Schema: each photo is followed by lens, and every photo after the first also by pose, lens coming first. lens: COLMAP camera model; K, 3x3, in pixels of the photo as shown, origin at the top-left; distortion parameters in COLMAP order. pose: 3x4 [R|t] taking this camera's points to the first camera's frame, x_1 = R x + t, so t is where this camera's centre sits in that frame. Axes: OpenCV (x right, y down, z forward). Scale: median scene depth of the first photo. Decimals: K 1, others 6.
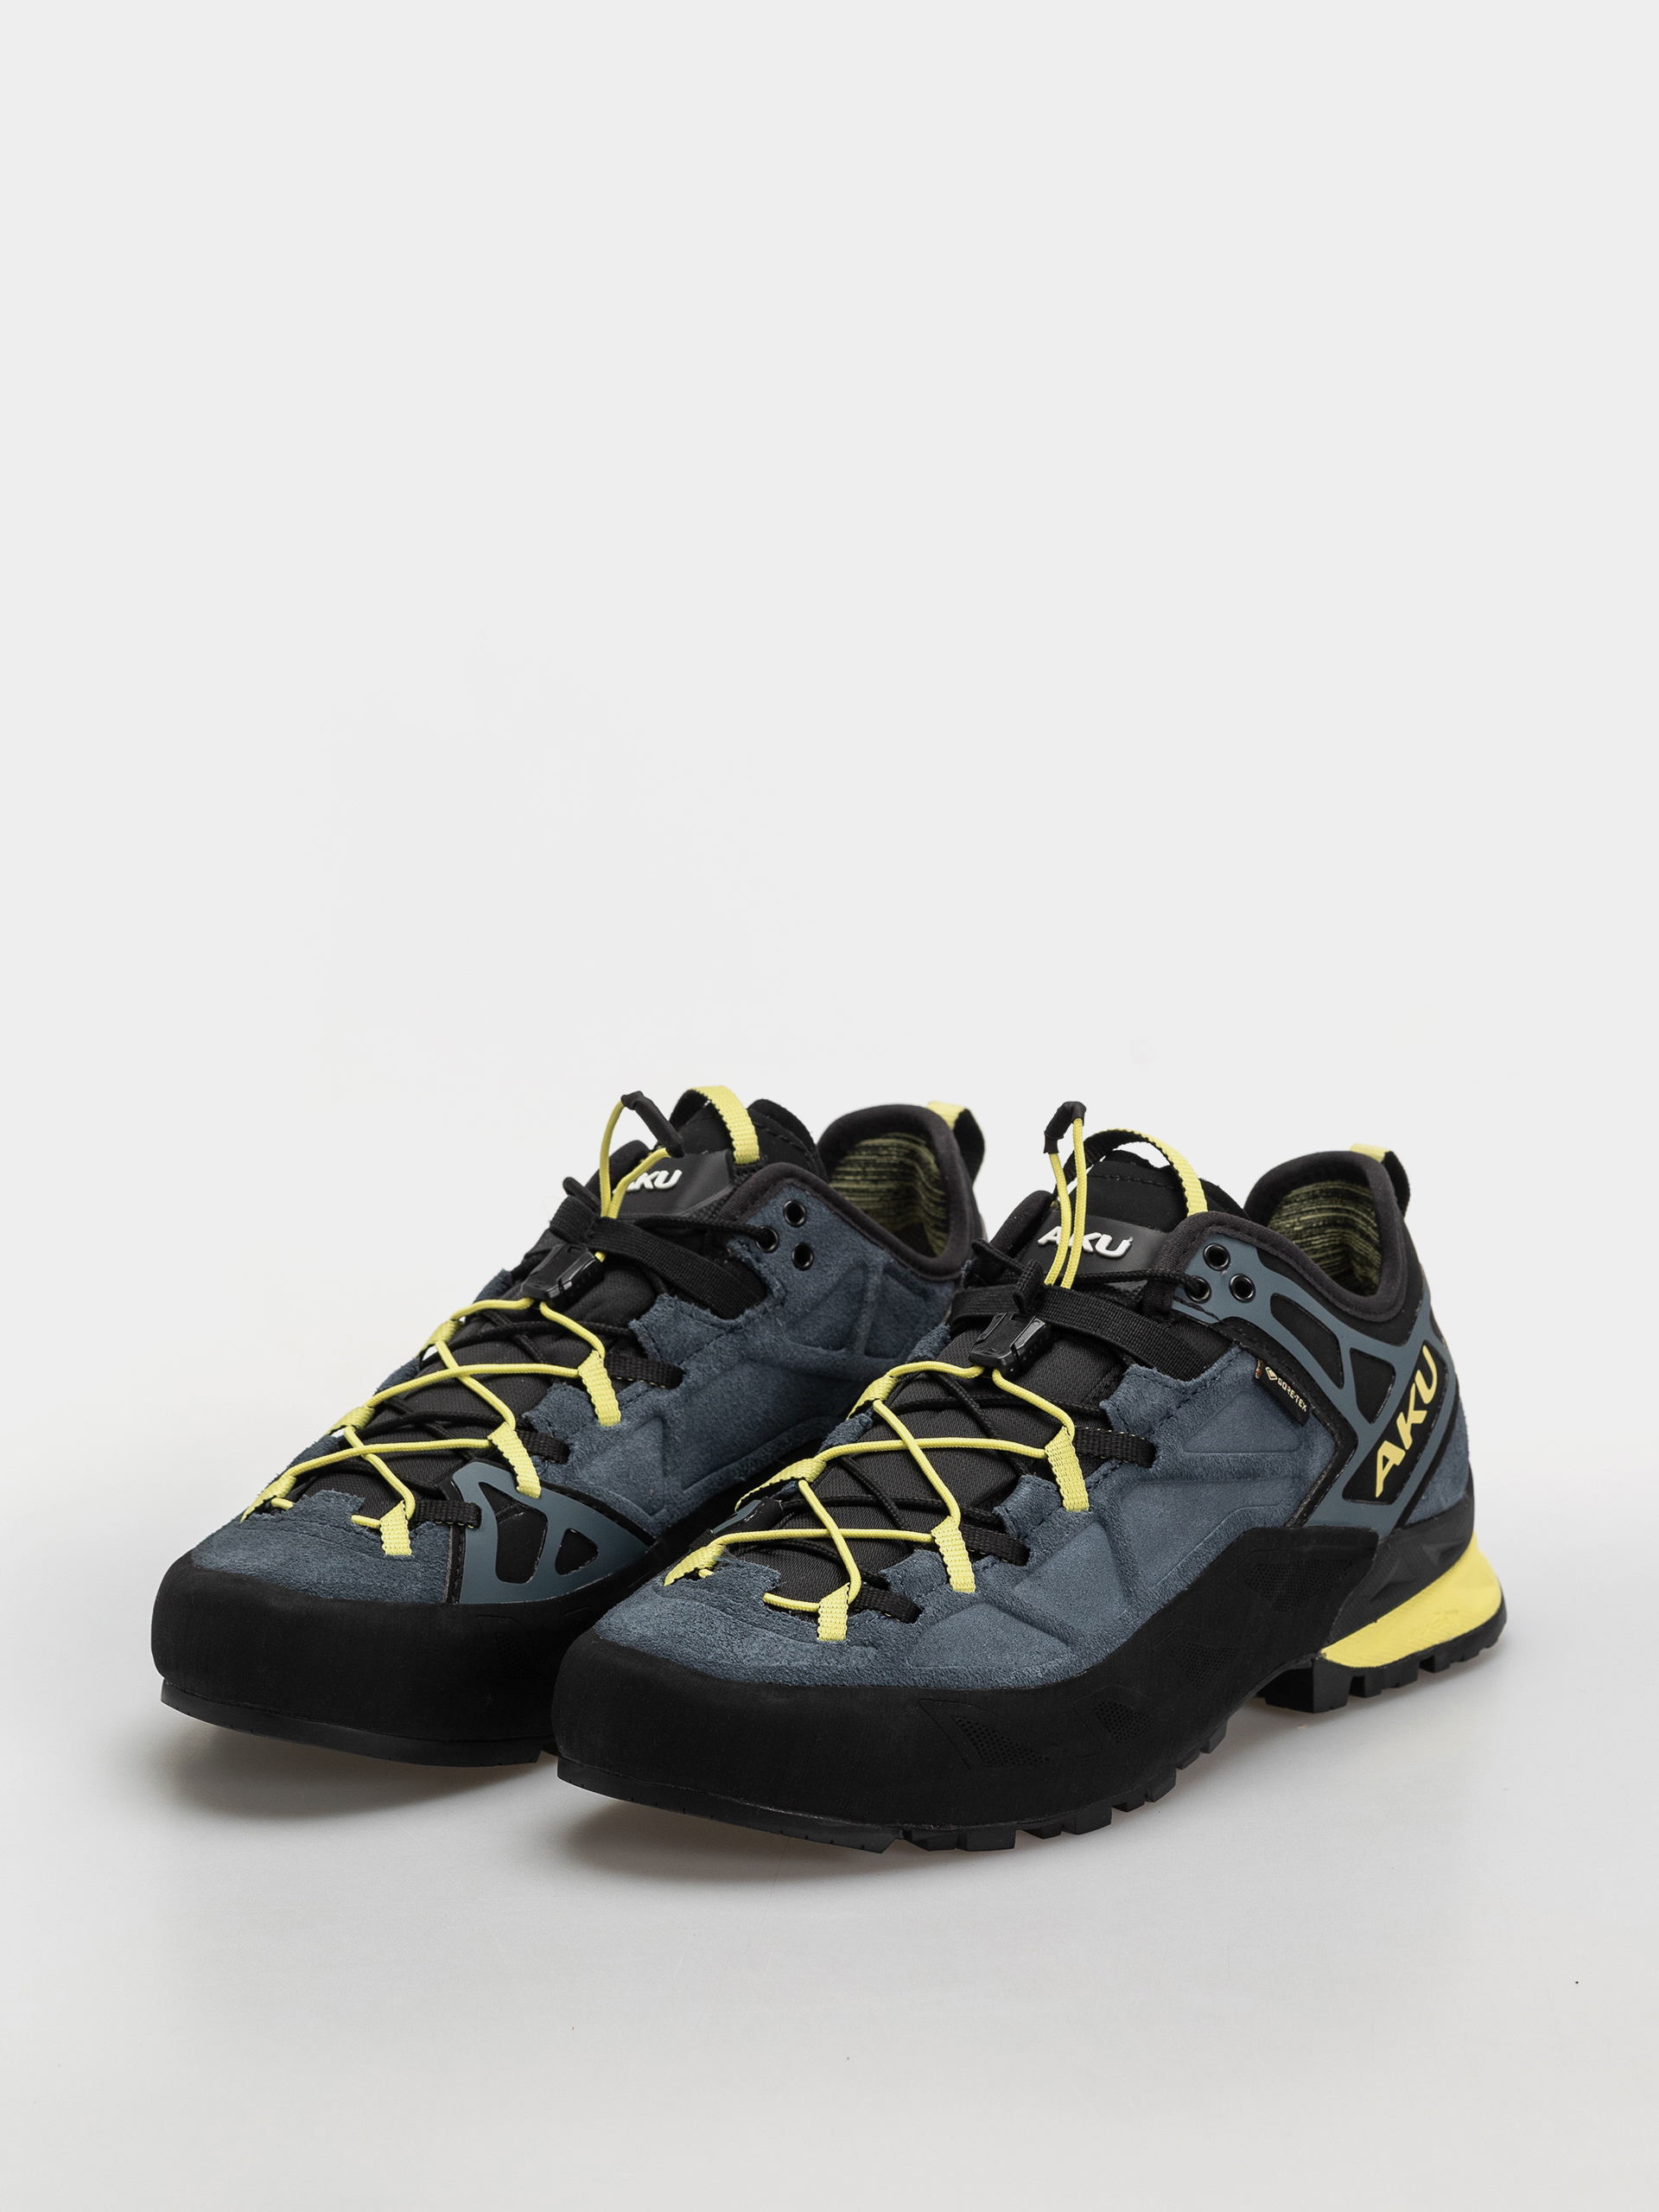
lens RADIAL K [[7420.1, 0, 829.5], [0, 7420.1, 1106.0], [0, 0, 1]] dist [-0.082297, -0.403778]
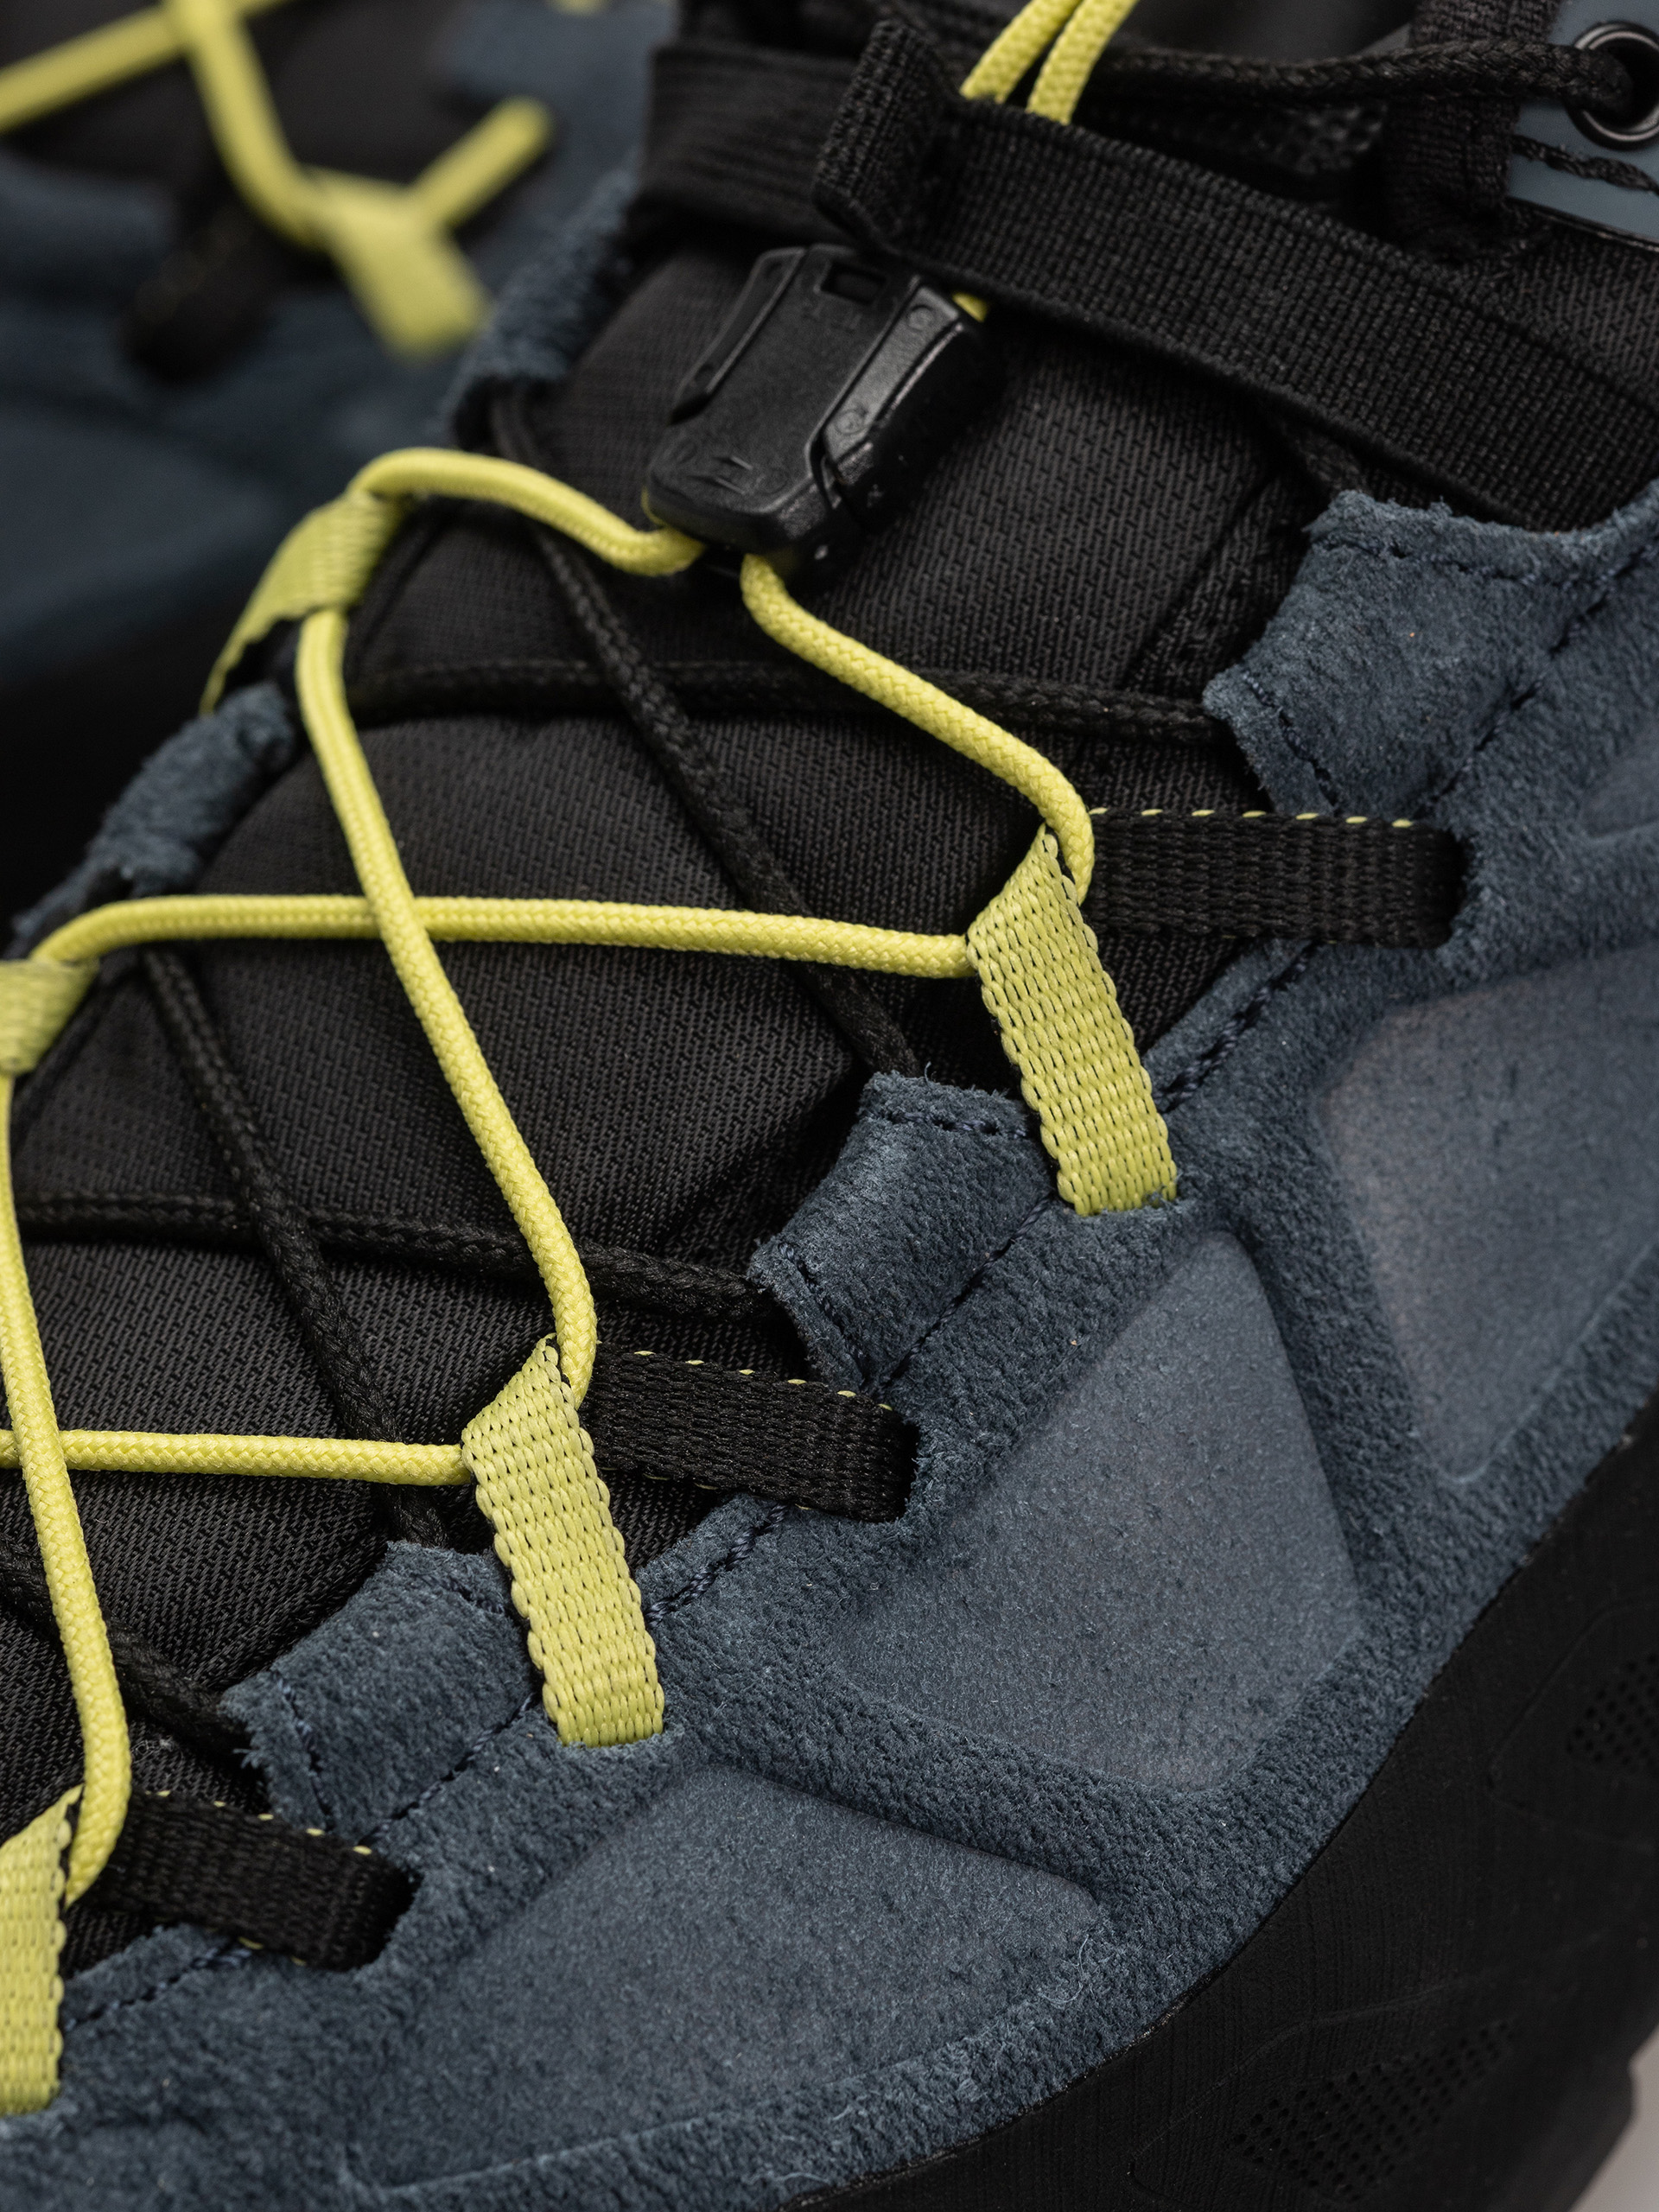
lens RADIAL K [[7420.1, 0, 829.5], [0, 7420.1, 1106.0], [0, 0, 1]] dist [-0.082297, -0.403778]
pose [[0.991687, -0.056559, -0.115576, 0.050925], [0.096268, 0.922107, 0.374769, -0.035149], [0.085376, -0.382780, 0.919886, 0.787956]]
